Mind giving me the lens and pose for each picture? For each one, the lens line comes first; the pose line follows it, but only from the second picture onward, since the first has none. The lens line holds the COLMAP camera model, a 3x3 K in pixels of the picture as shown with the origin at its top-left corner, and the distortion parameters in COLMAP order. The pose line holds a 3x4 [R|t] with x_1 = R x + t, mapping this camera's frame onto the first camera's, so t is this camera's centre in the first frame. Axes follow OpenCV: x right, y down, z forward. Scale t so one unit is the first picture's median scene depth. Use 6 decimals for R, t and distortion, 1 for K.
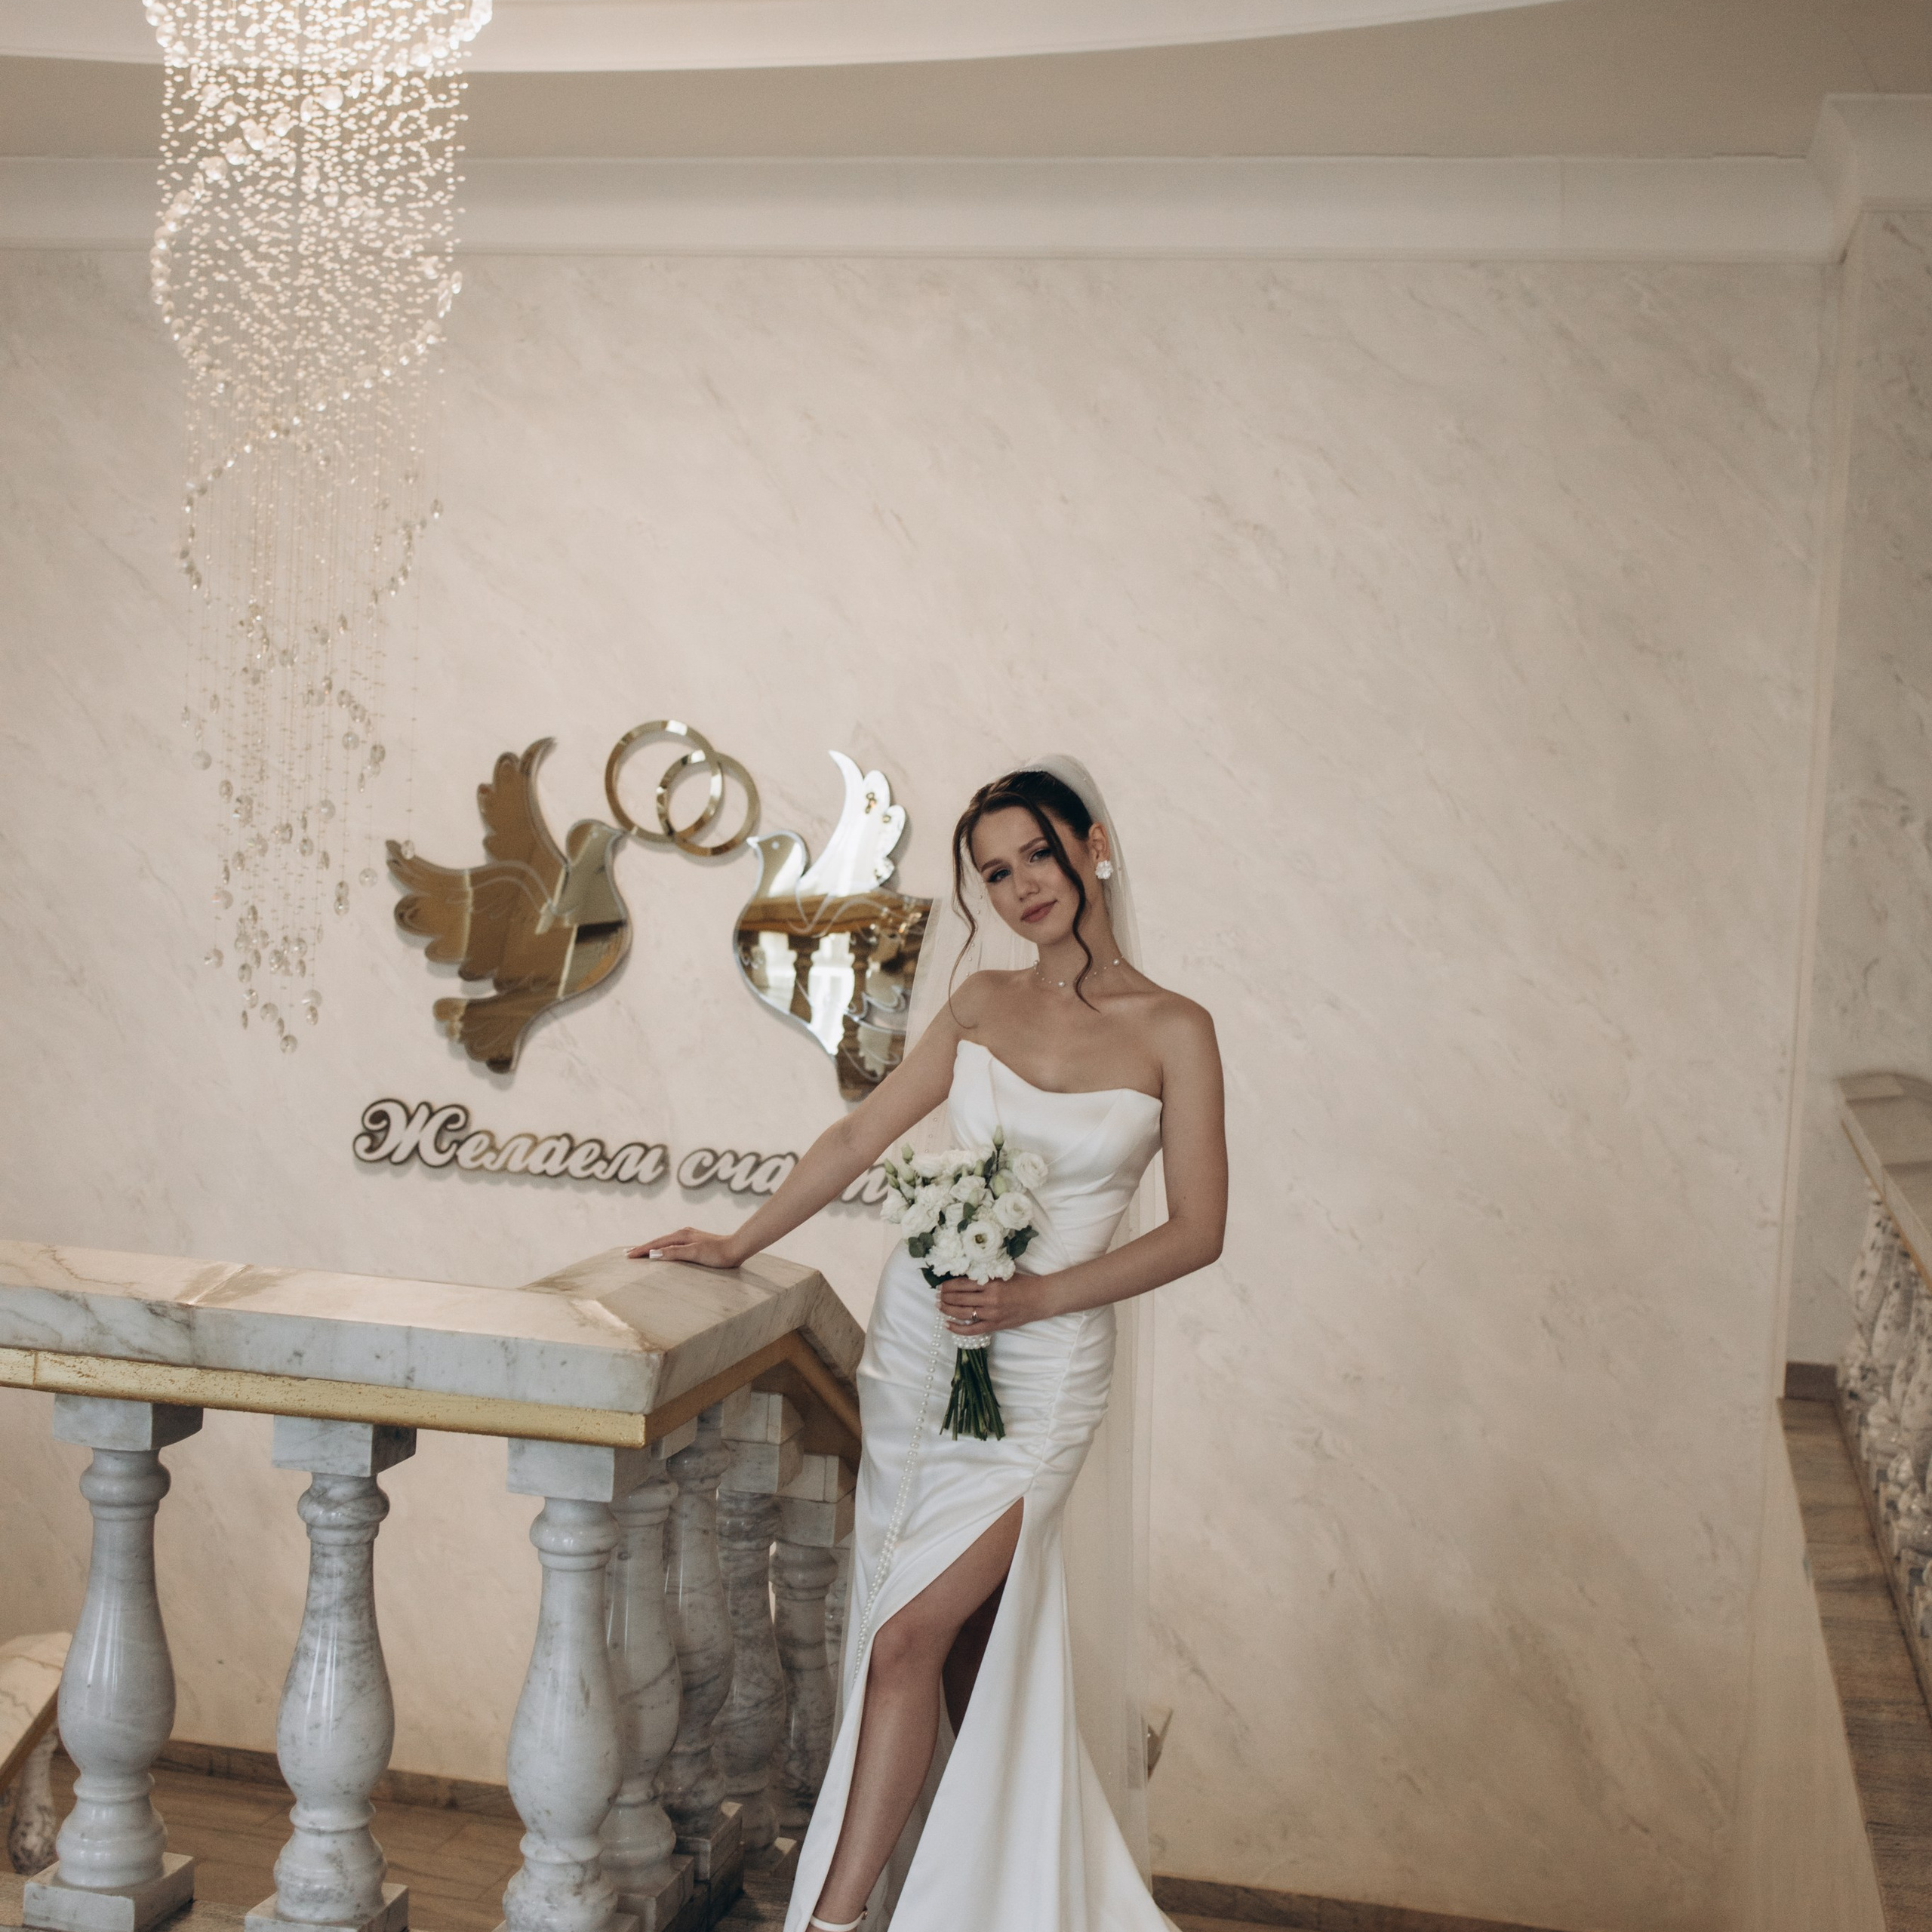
lens RADIAL K [[2830.8, 0, 960.2], [0, 2830.8, 966.1], [0, 0, 1]] dist [-0.018827, 0.000000]
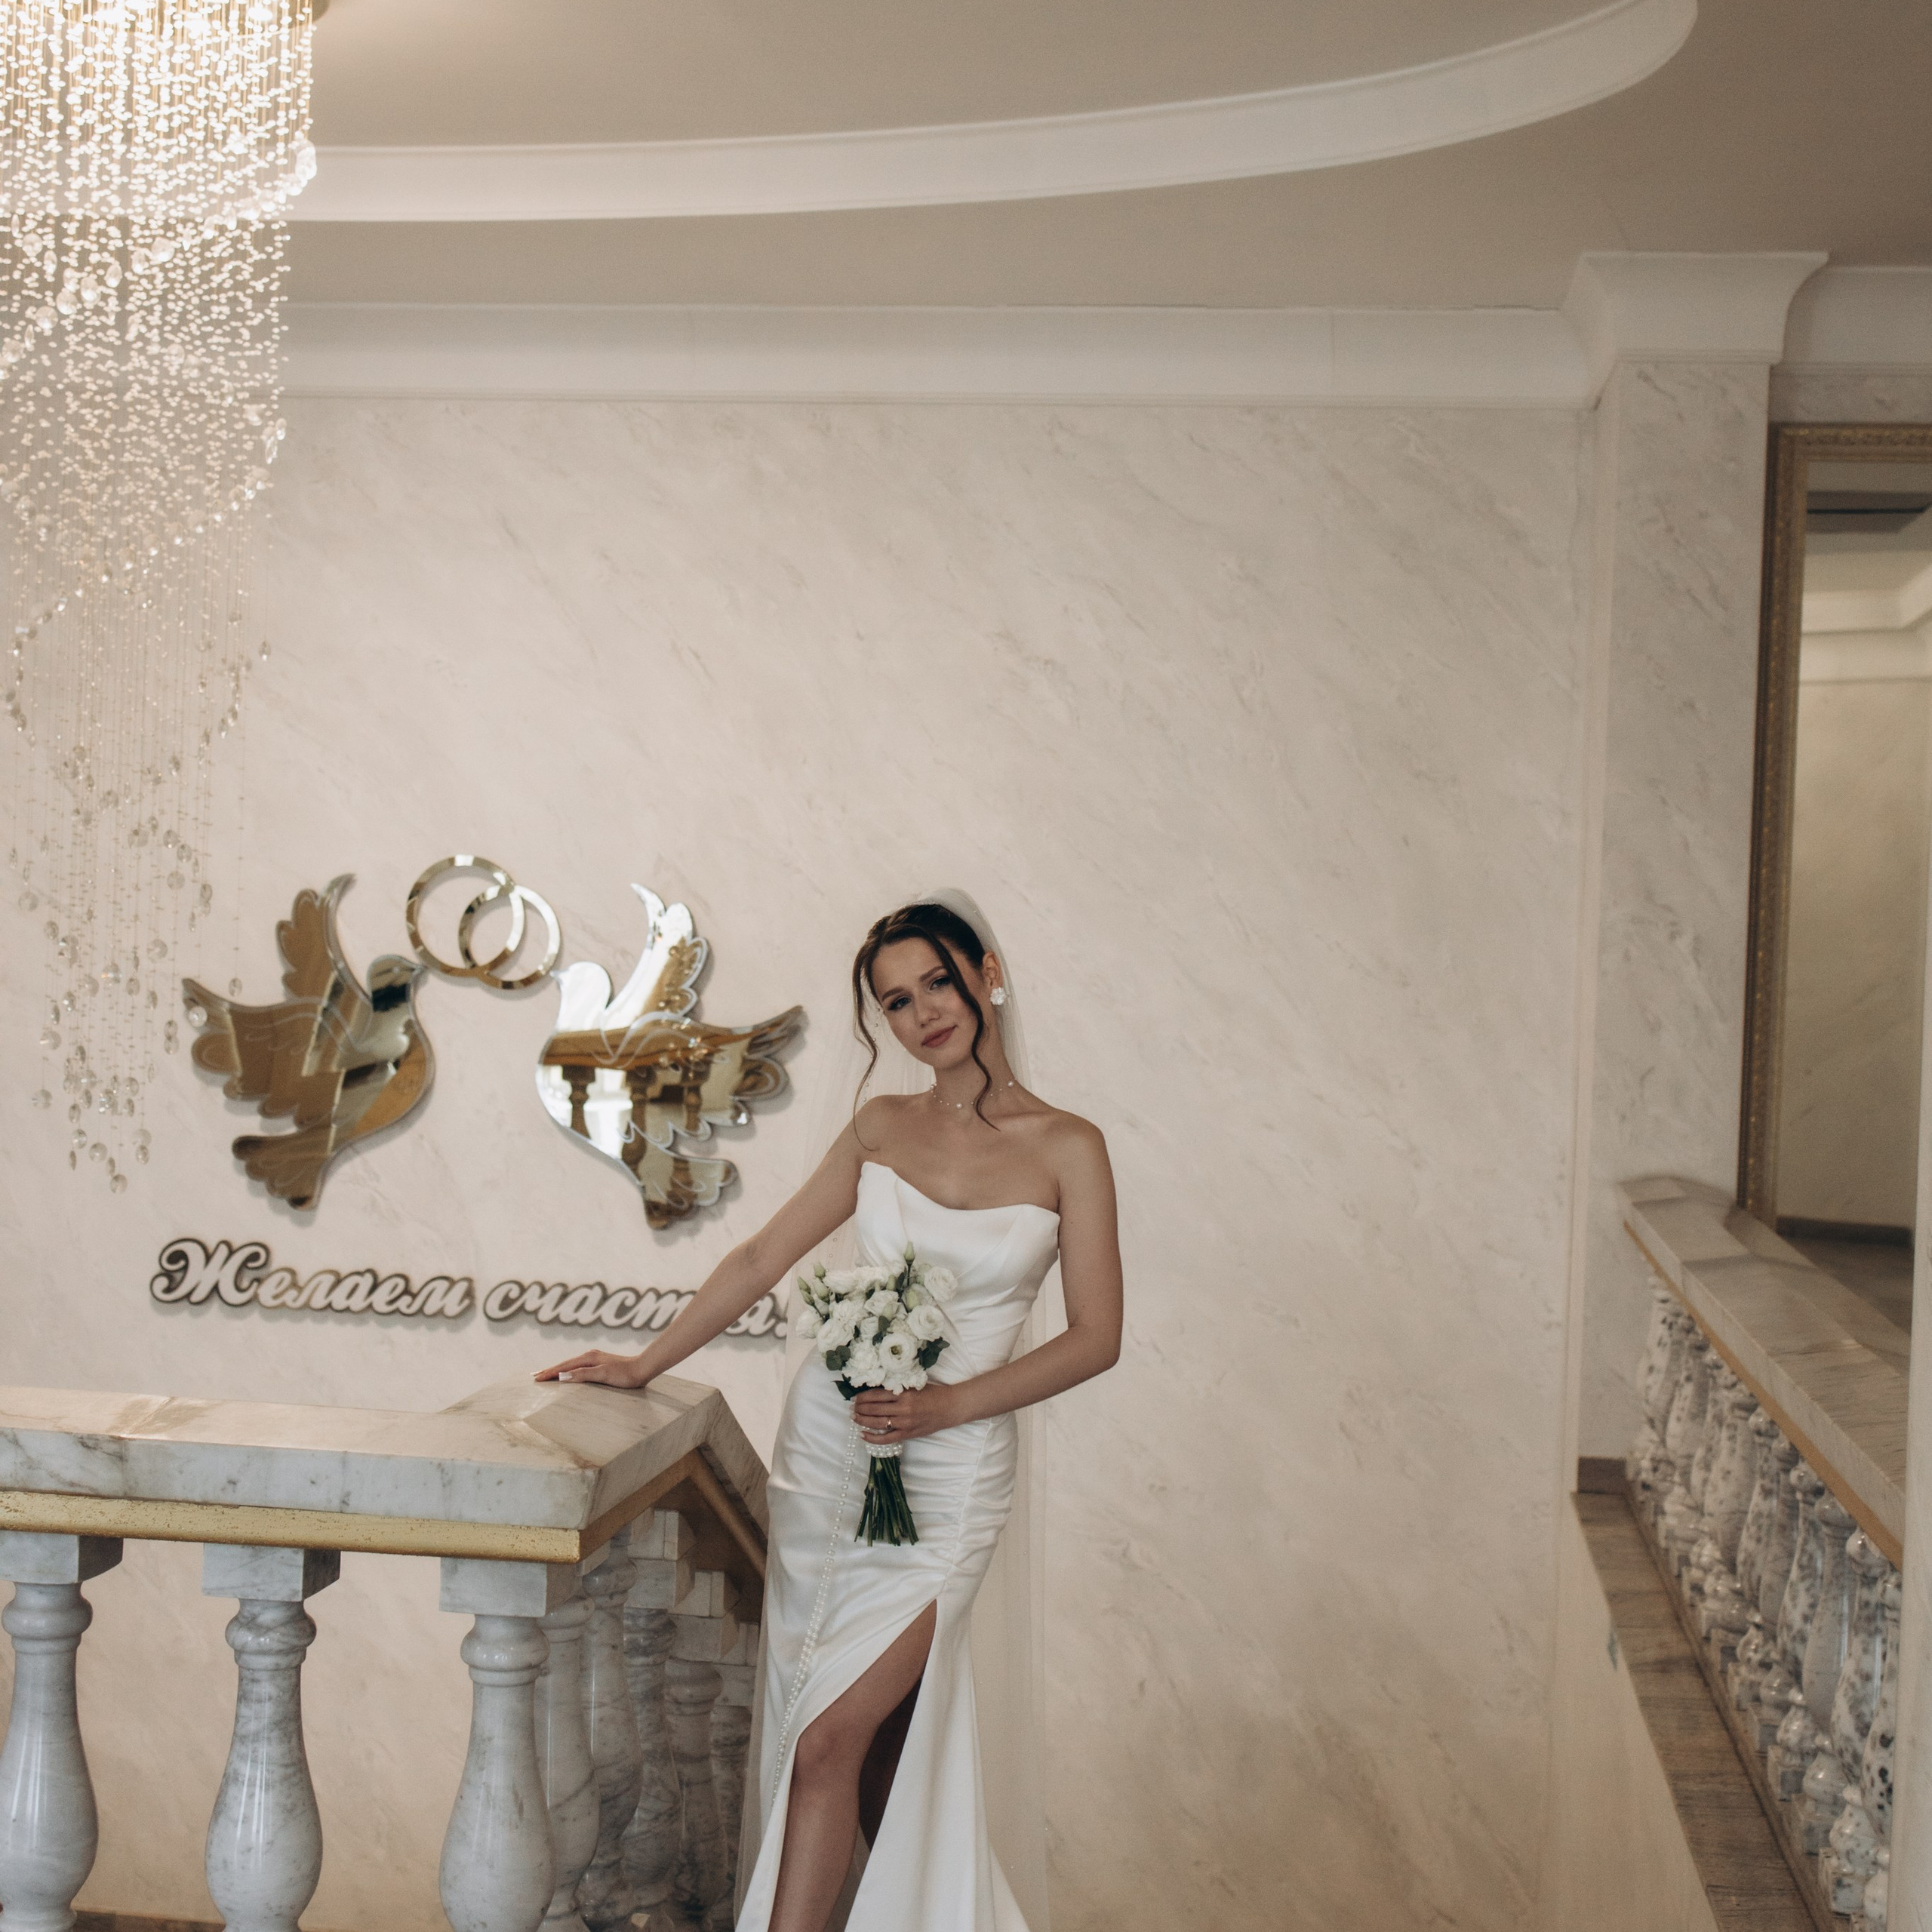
lens RADIAL K [[2830.8, 0, 960.2], [0, 2830.8, 971.8], [0, 0, 1]] dist [-0.018827, 0.000000]
pose [[0.995452, -0.016393, 0.093842, -0.026363], [0.020386, 0.998920, -0.041753, 0.000342], [-0.093056, 0.043477, 0.994711, -0.019705]]
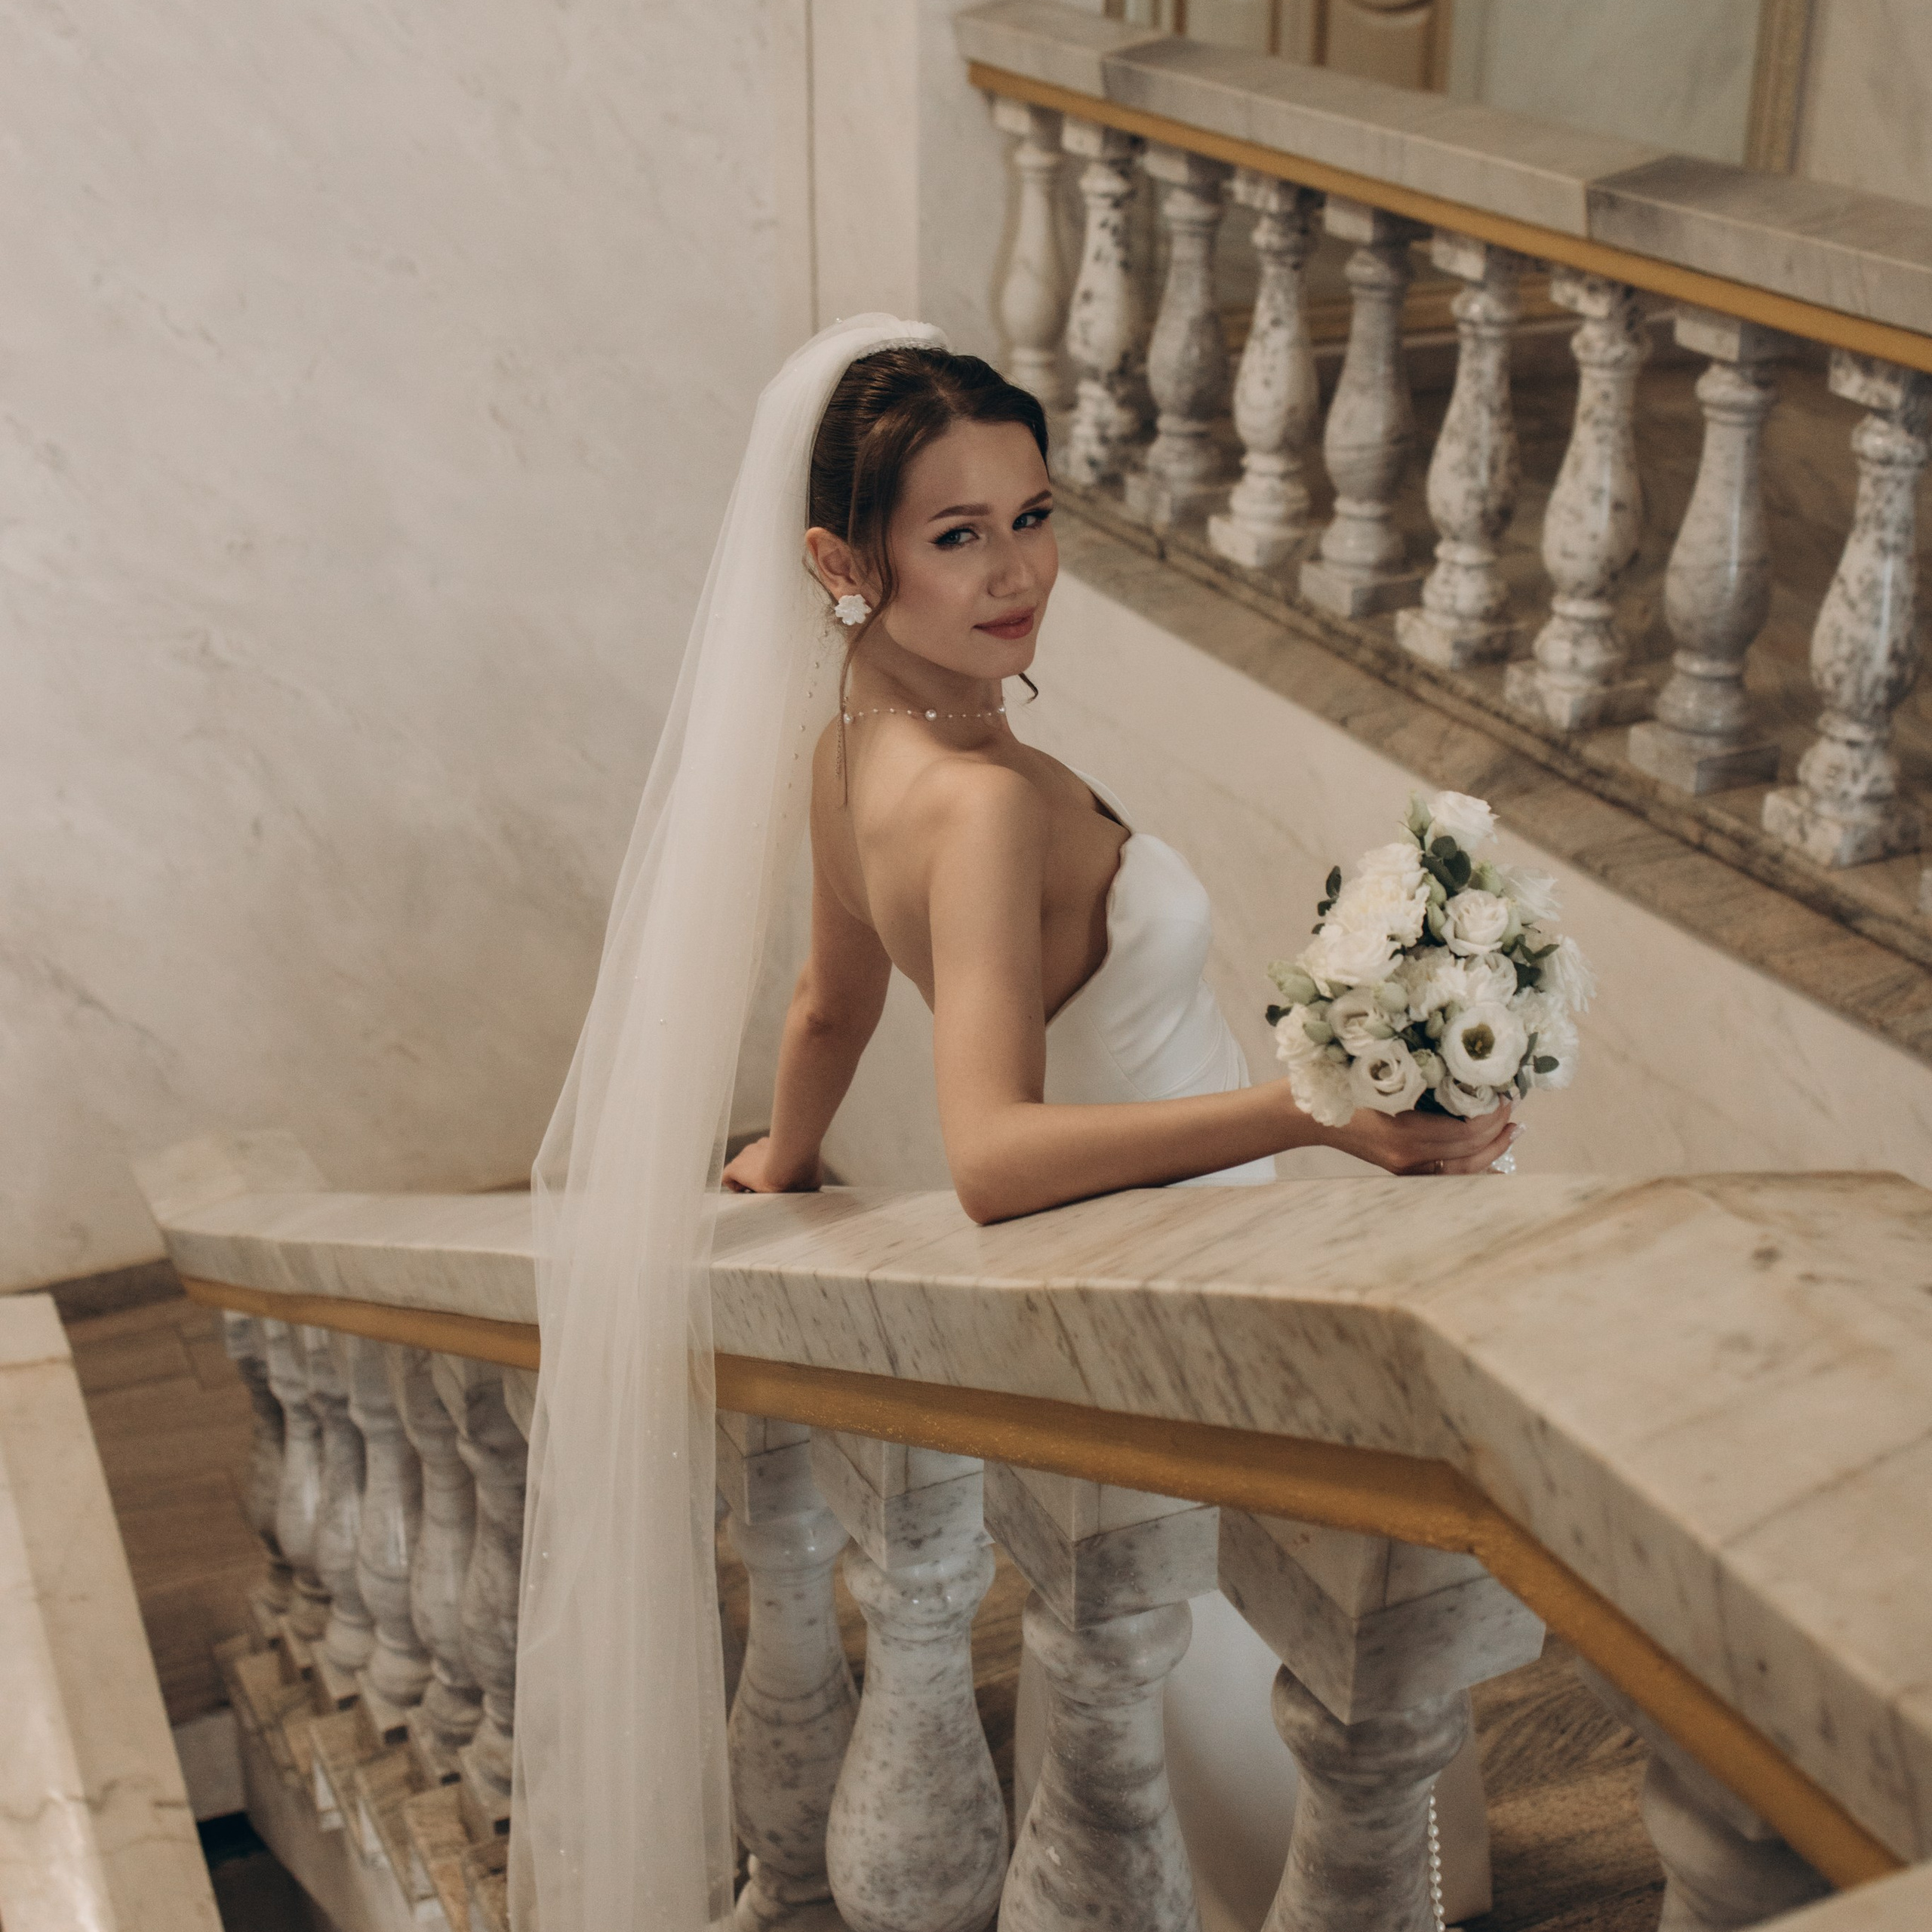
lens RADIAL K [[2830.8, 0, 1048.4], [0, 2830.8, 1032.8], [0, 0, 1]] dist [-0.018827, 0.000000]
pose [[0.760674, -0.320543, 0.564471, -0.140204], [0.065772, 0.903159, 0.424238, -0.025830], [-0.645793, -0.285581, 0.708092, 0.370195]]
